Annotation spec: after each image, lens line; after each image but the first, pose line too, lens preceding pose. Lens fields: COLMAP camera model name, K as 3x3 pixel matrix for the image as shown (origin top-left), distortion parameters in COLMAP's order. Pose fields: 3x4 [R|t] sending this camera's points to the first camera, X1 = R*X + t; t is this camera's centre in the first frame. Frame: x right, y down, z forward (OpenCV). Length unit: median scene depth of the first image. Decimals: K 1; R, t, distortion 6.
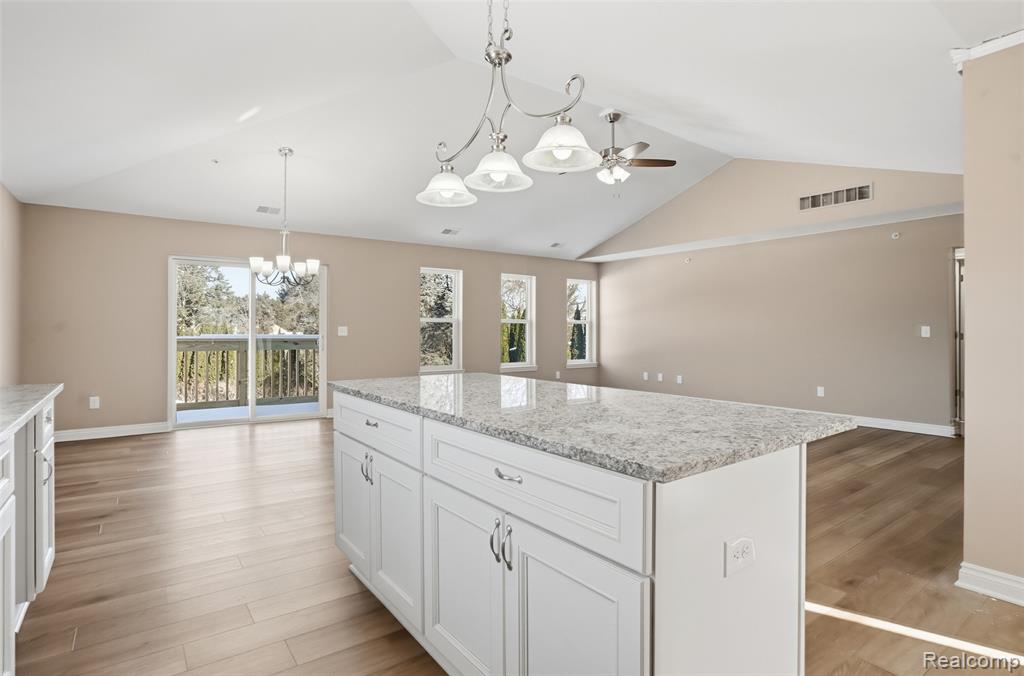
lens RADIAL K [[531.7, 0, 500.9], [0, 531.7, 322.9], [0, 0, 1]] dist [-0.052046, 0.022212]
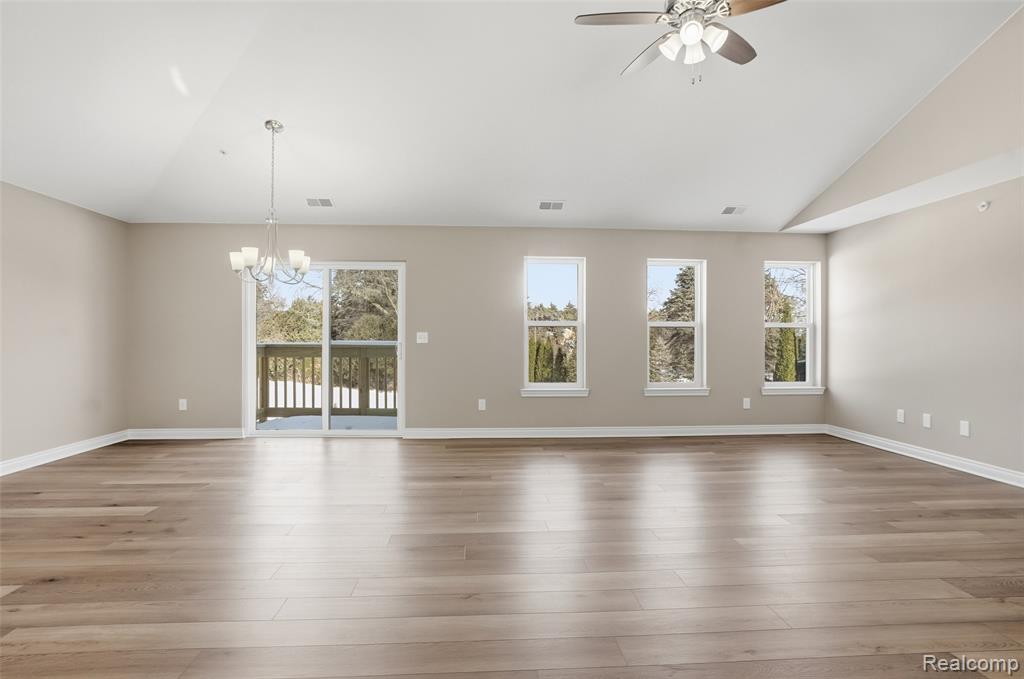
lens RADIAL K [[531.7, 0, 505.1], [0, 531.7, 322.6], [0, 0, 1]] dist [-0.052046, 0.022212]
pose [[0.845573, -0.012986, -0.533702, 0.299832], [0.005665, 0.999866, -0.015352, 0.006231], [0.533830, 0.009958, 0.845533, 0.401741]]
